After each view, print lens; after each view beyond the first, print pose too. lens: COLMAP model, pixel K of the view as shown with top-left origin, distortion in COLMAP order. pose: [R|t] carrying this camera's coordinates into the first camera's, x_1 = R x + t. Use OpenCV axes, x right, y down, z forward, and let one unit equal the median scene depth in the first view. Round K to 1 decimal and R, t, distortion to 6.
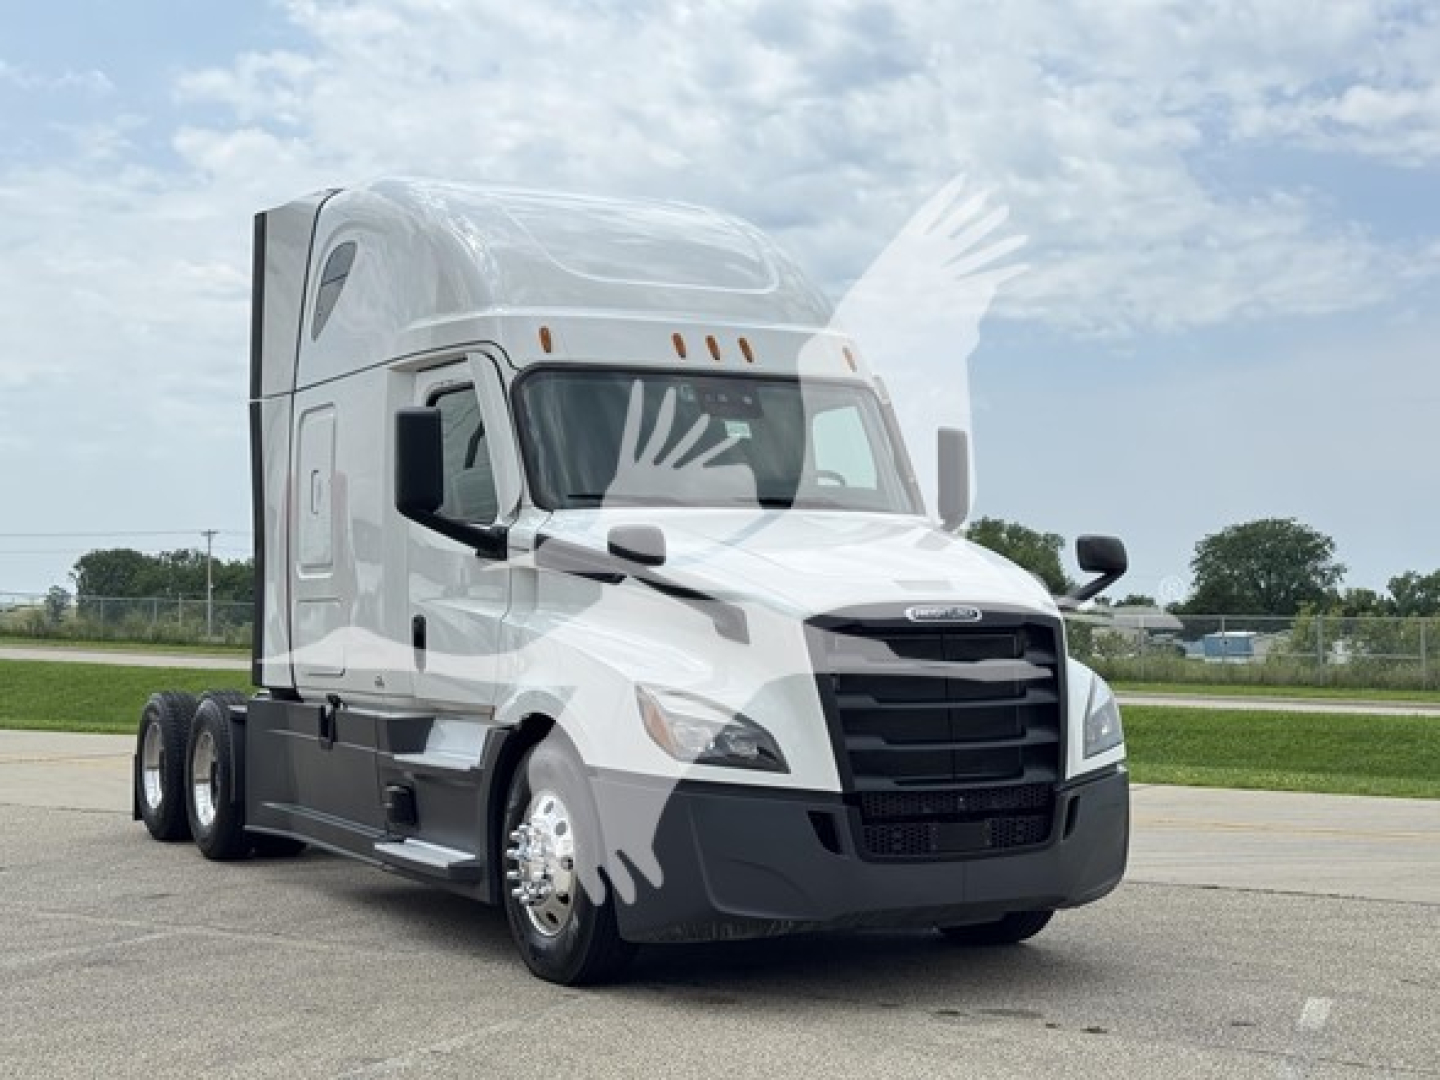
lens RADIAL K [[2035.0, 0, 719.3], [0, 2035.0, 541.2], [0, 0, 1]] dist [0.143324, 0.000000]
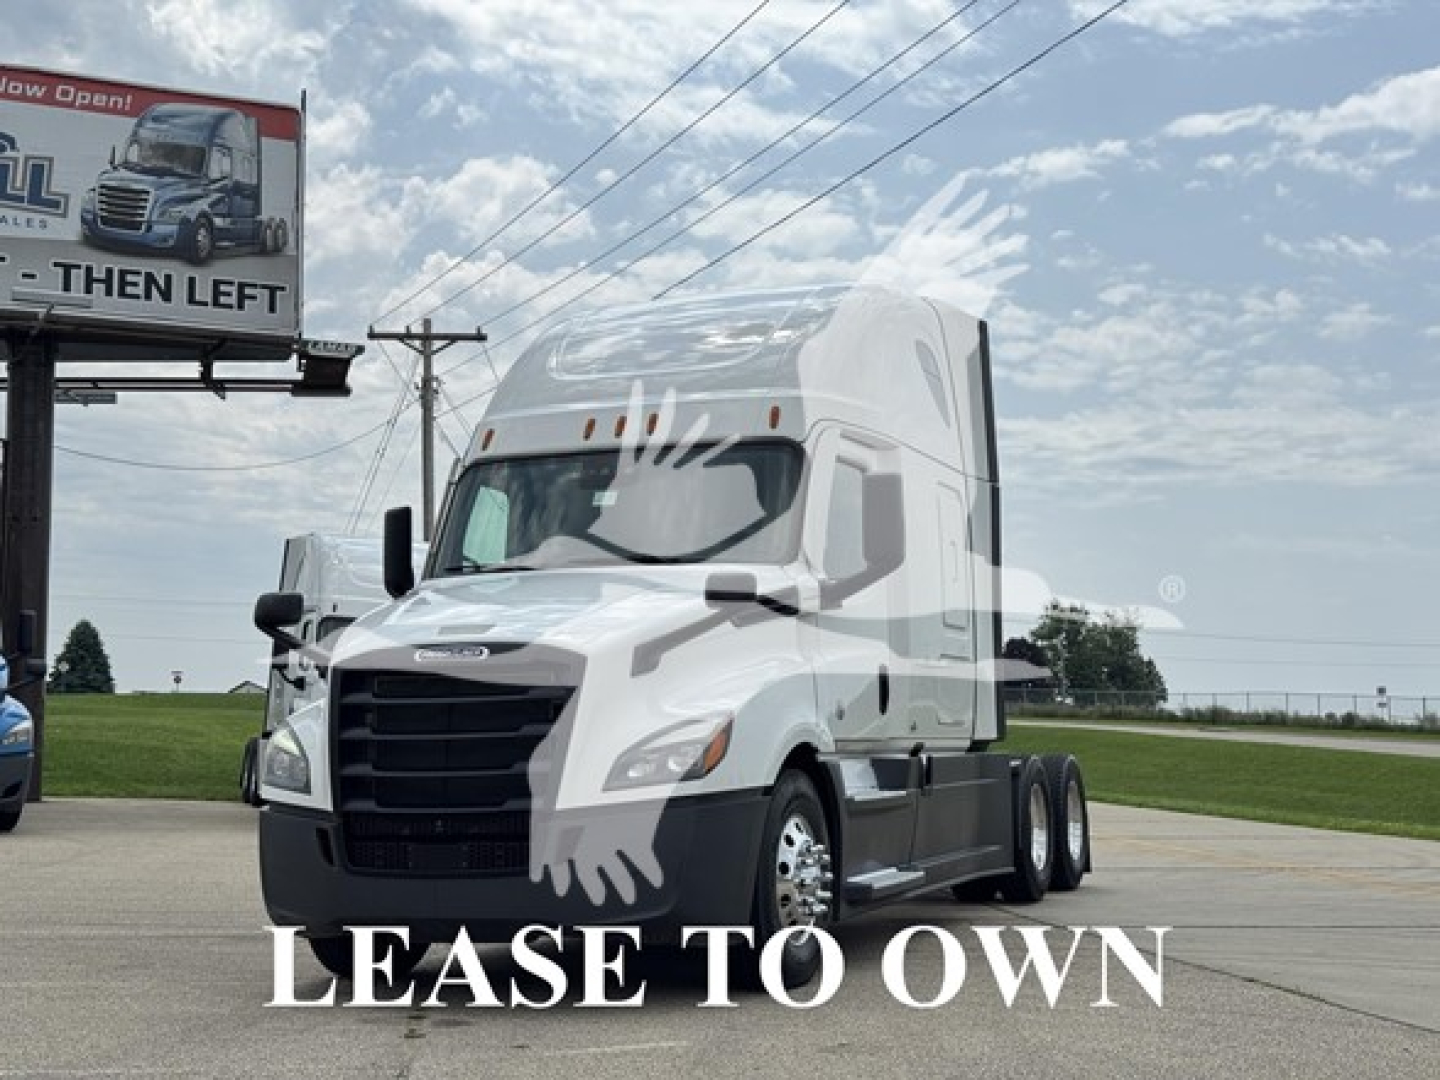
lens RADIAL K [[2035.0, 0, 715.0], [0, 2035.0, 534.4], [0, 0, 1]] dist [0.143324, 0.000000]
pose [[0.648052, -0.080706, -0.757308, 0.899035], [0.035127, 0.996479, -0.076134, 0.051793], [0.760785, 0.022737, 0.648605, 0.337249]]
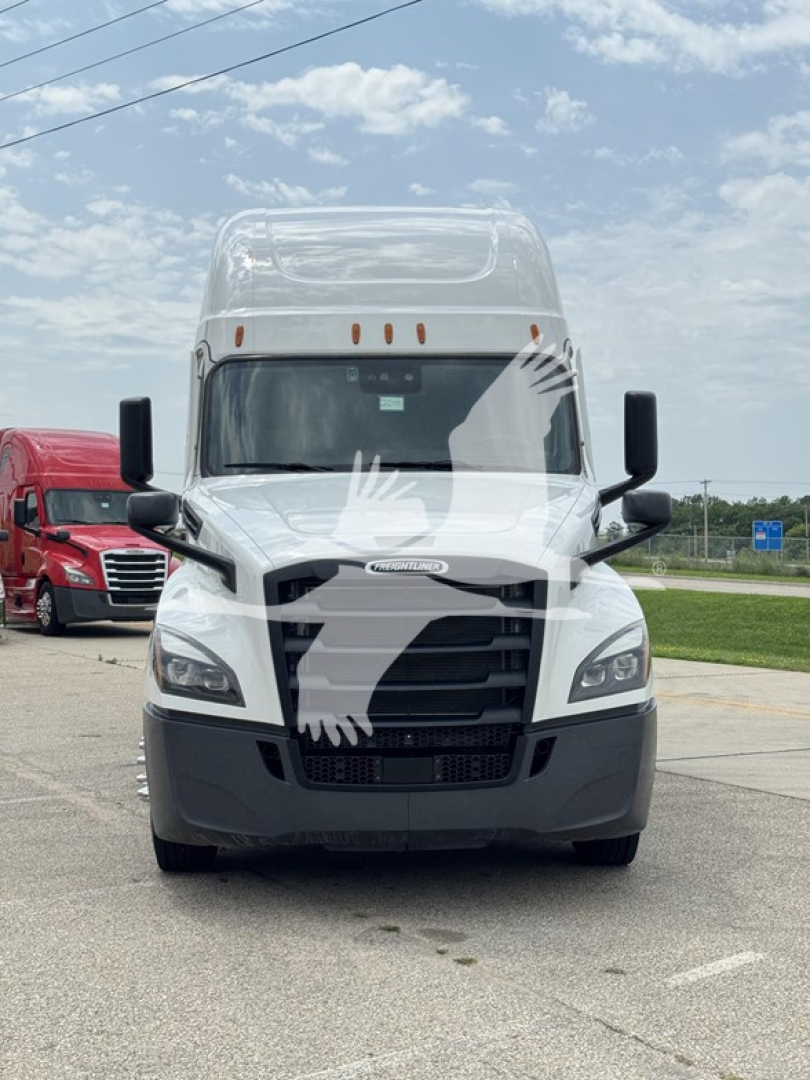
lens RADIAL K [[1526.2, 0, 414.4], [0, 1526.2, 522.2], [0, 0, 1]] dist [0.143324, 0.000000]
pose [[0.896479, -0.007214, -0.443027, 0.413031], [0.017542, 0.999661, 0.019218, -0.003769], [0.442739, -0.025000, 0.896302, 0.226978]]
